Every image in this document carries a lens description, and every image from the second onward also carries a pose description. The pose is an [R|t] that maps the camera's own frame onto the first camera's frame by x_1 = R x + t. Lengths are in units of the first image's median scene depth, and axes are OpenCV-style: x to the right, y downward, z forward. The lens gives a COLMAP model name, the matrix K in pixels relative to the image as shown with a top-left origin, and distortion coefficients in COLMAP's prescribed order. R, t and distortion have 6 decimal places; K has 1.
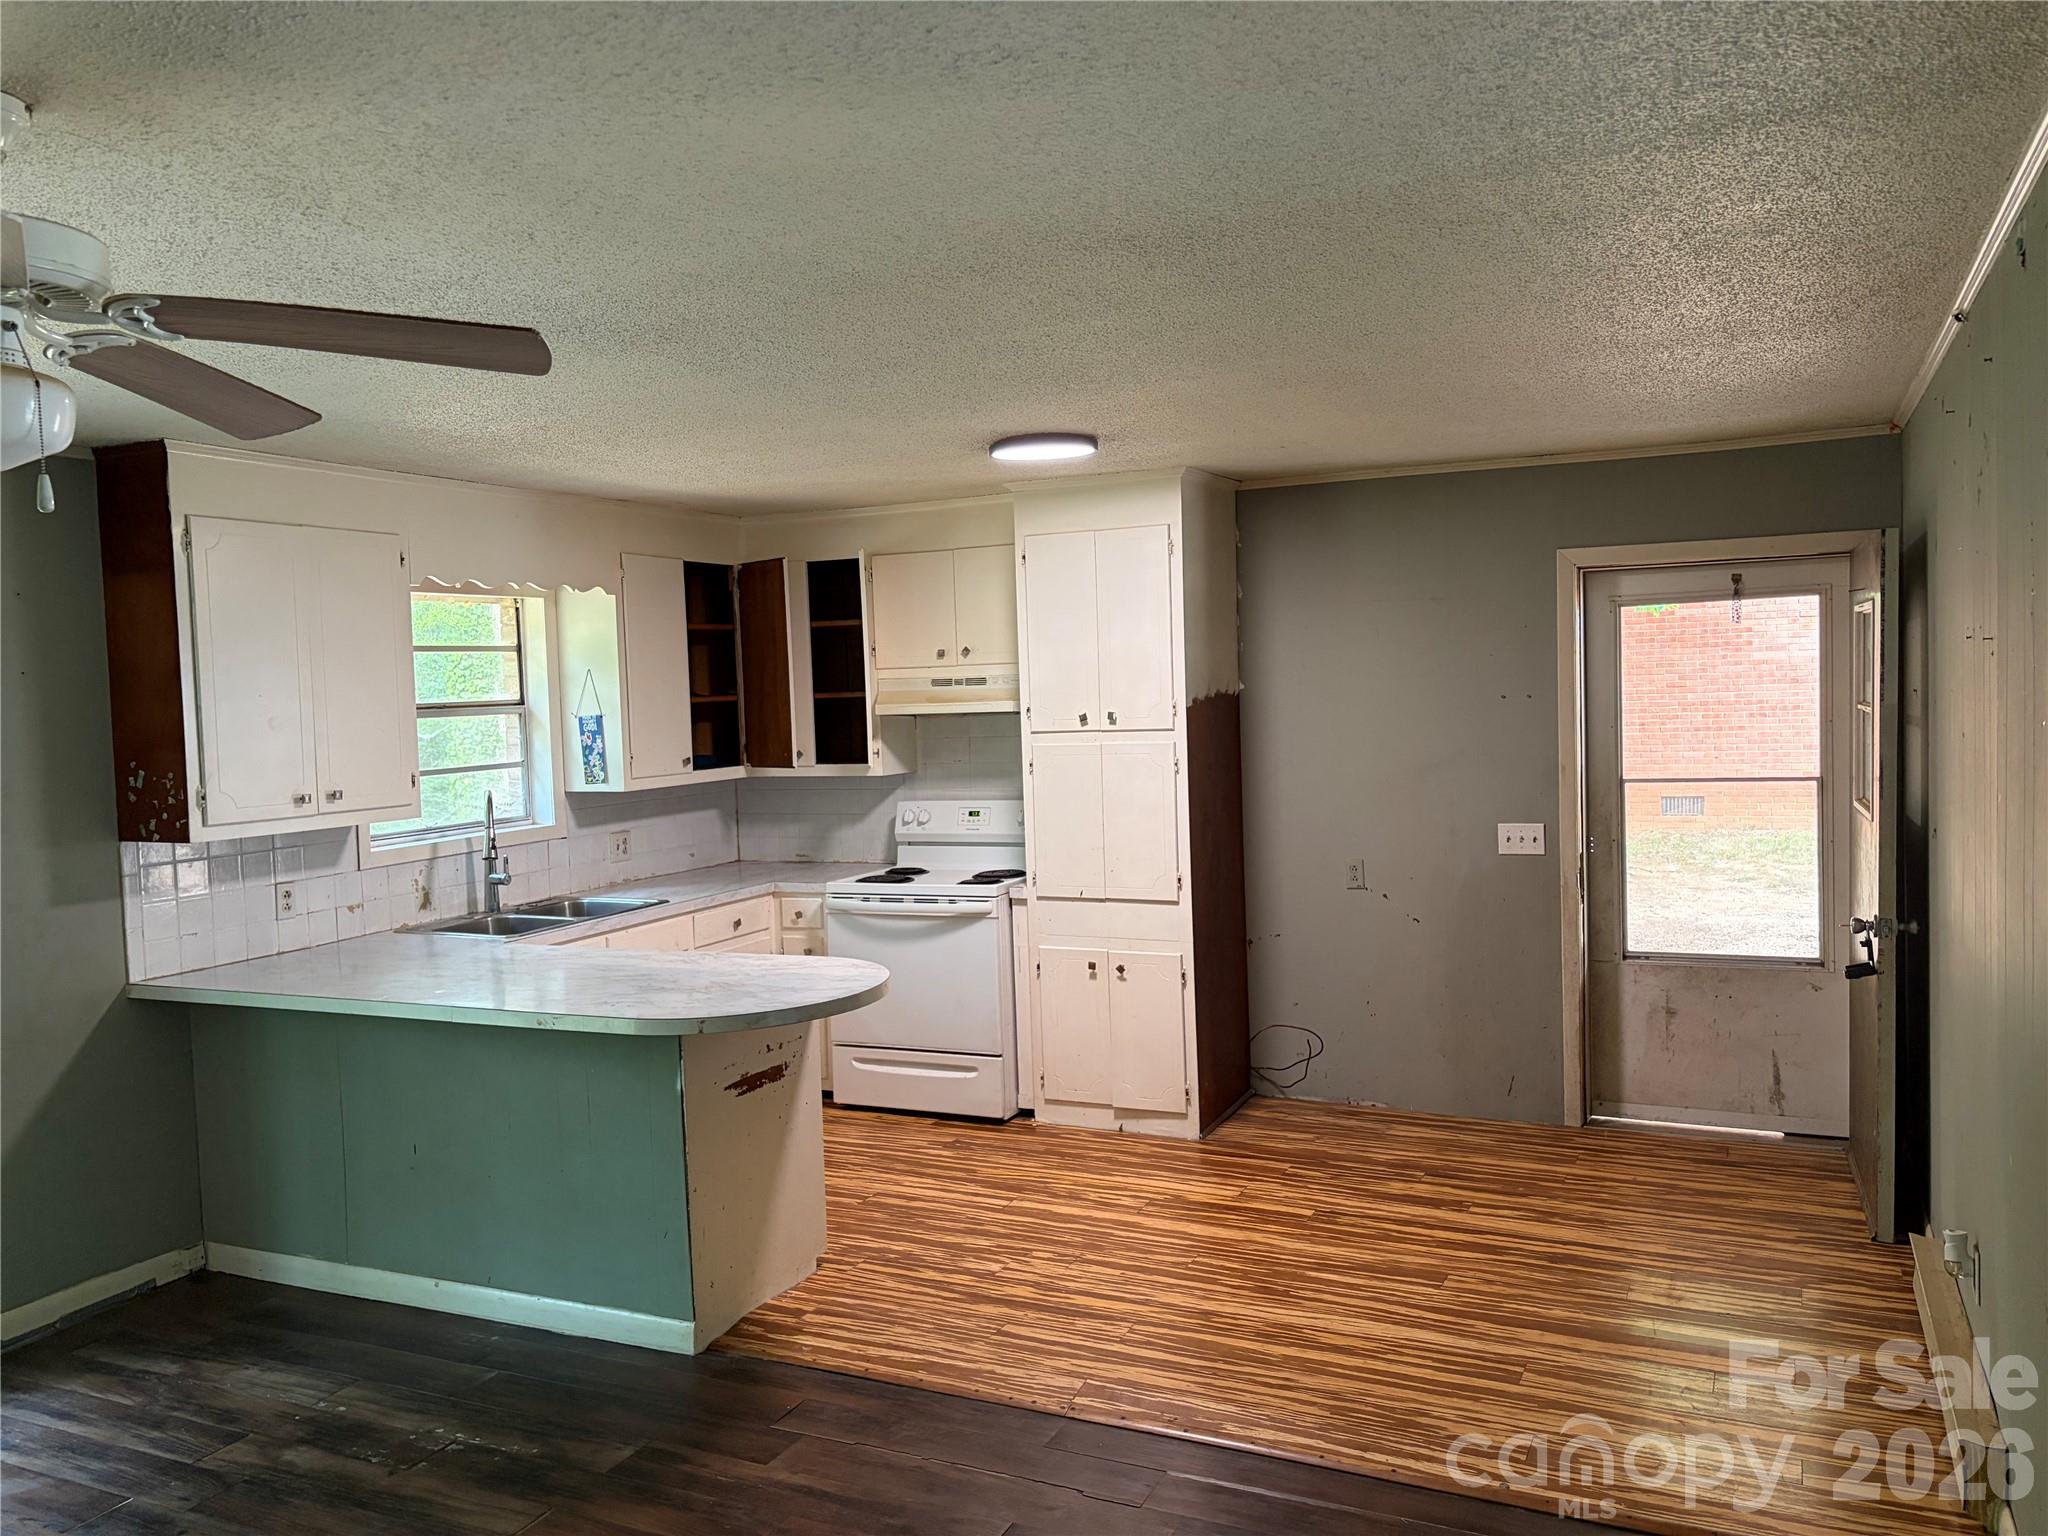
lens RADIAL K [[1565.2, 0, 1024.0], [0, 1565.2, 768.0], [0, 0, 1]] dist [0.008179, -0.002115]
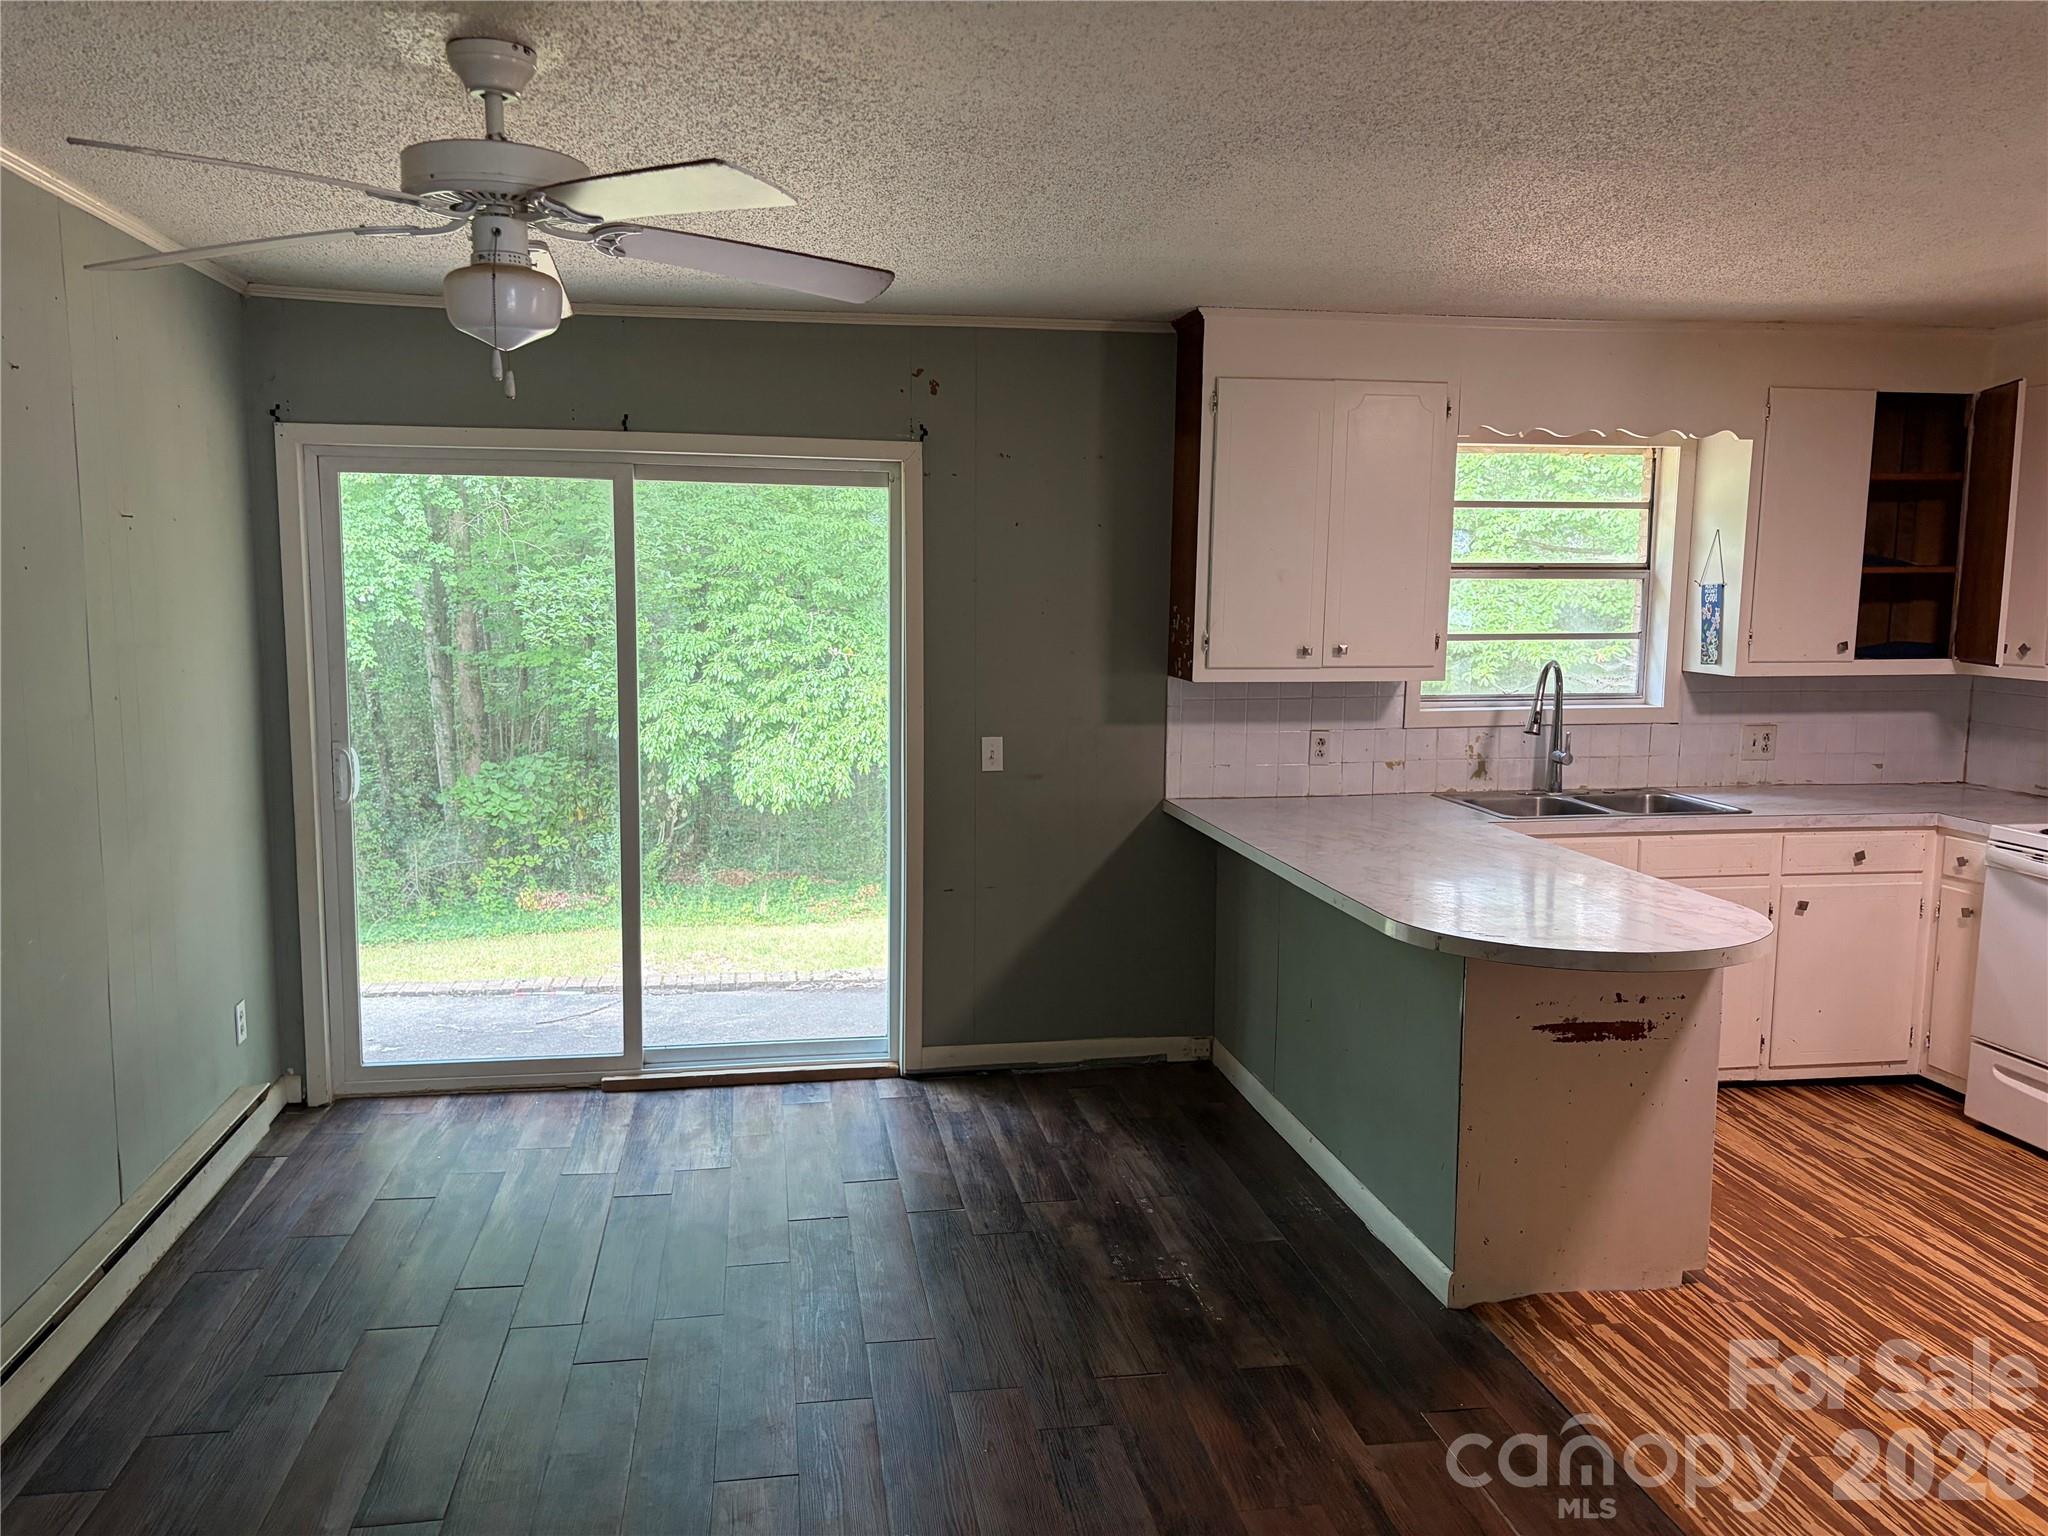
lens RADIAL K [[1568.7, 0, 1024.0], [0, 1568.7, 768.0], [0, 0, 1]] dist [0.121170, -0.133564]
pose [[0.577013, 0.142139, -0.804272, 0.239674], [-0.072125, 0.989761, 0.123175, -0.015764], [0.813544, -0.013066, 0.581356, 0.202093]]
